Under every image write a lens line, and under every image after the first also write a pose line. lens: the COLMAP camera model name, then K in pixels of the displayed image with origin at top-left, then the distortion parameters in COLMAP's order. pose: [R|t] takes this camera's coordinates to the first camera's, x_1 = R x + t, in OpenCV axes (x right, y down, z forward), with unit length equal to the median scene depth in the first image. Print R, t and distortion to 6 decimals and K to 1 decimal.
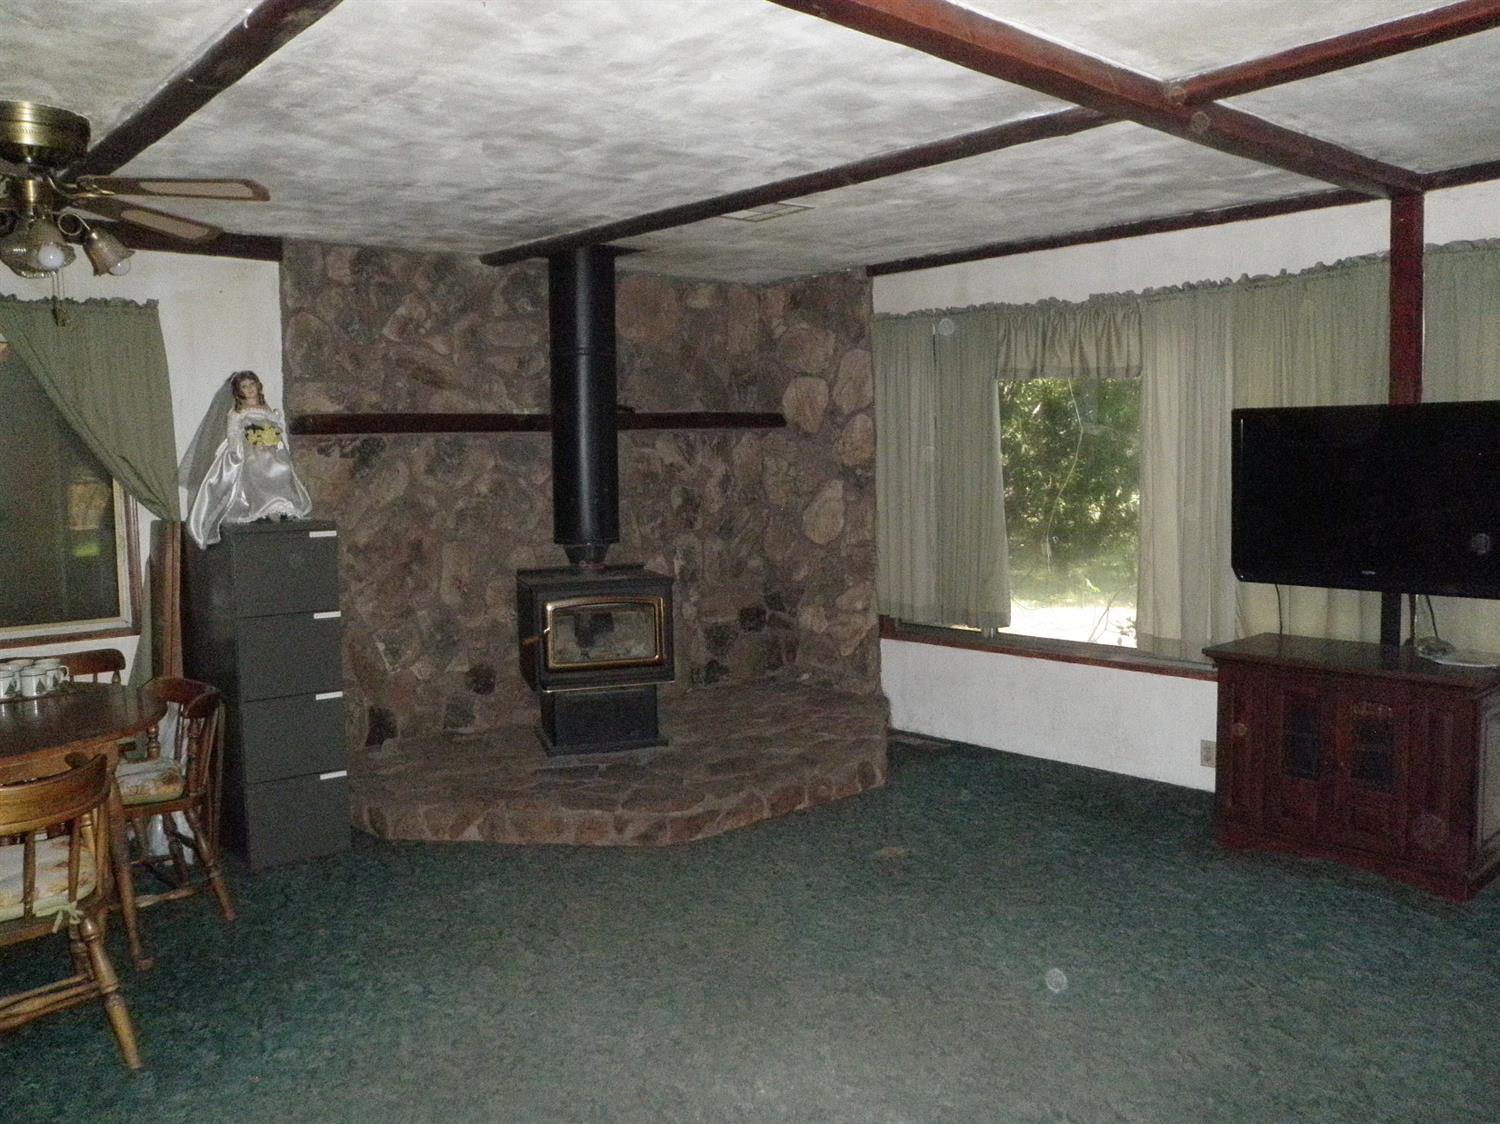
lens RADIAL K [[1227.0, 0, 750.0], [0, 1227.0, 562.0], [0, 0, 1]] dist [-0.128097, 0.129274]
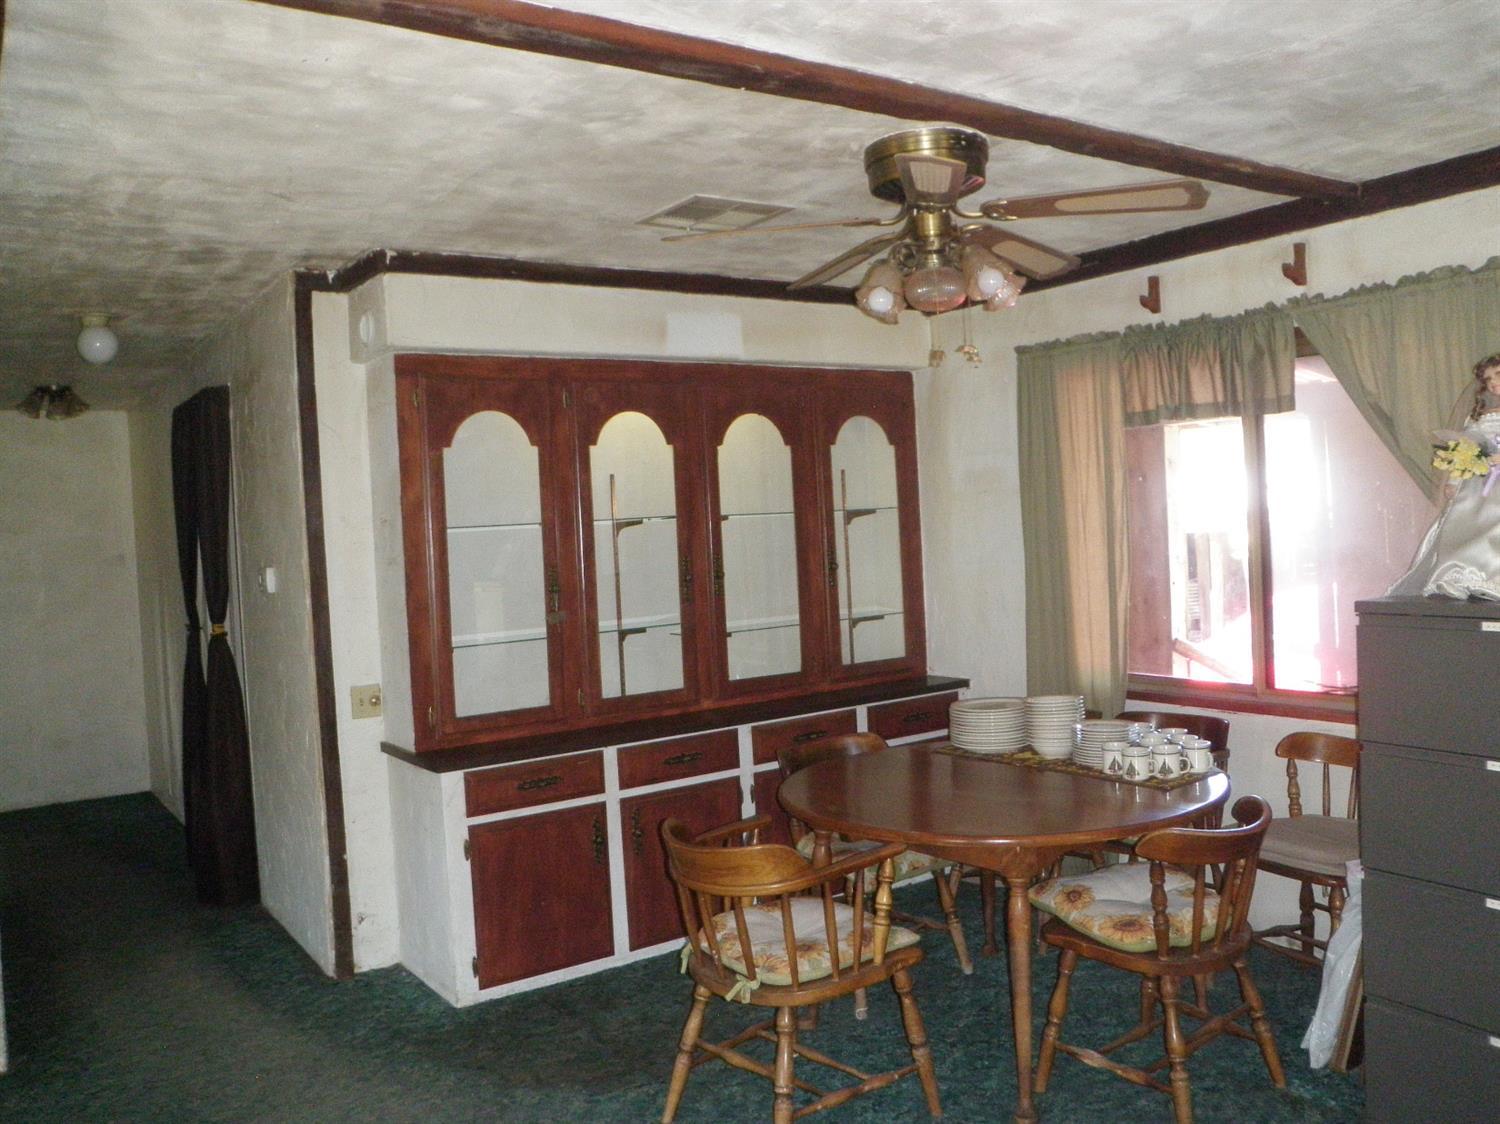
lens RADIAL K [[1227.0, 0, 750.0], [0, 1227.0, 562.0], [0, 0, 1]] dist [-0.128097, 0.129274]
pose [[-0.133129, 0.061009, -0.989219, 0.344128], [-0.038083, 0.997052, 0.066617, -0.107772], [0.990367, 0.046541, -0.130413, 0.971217]]
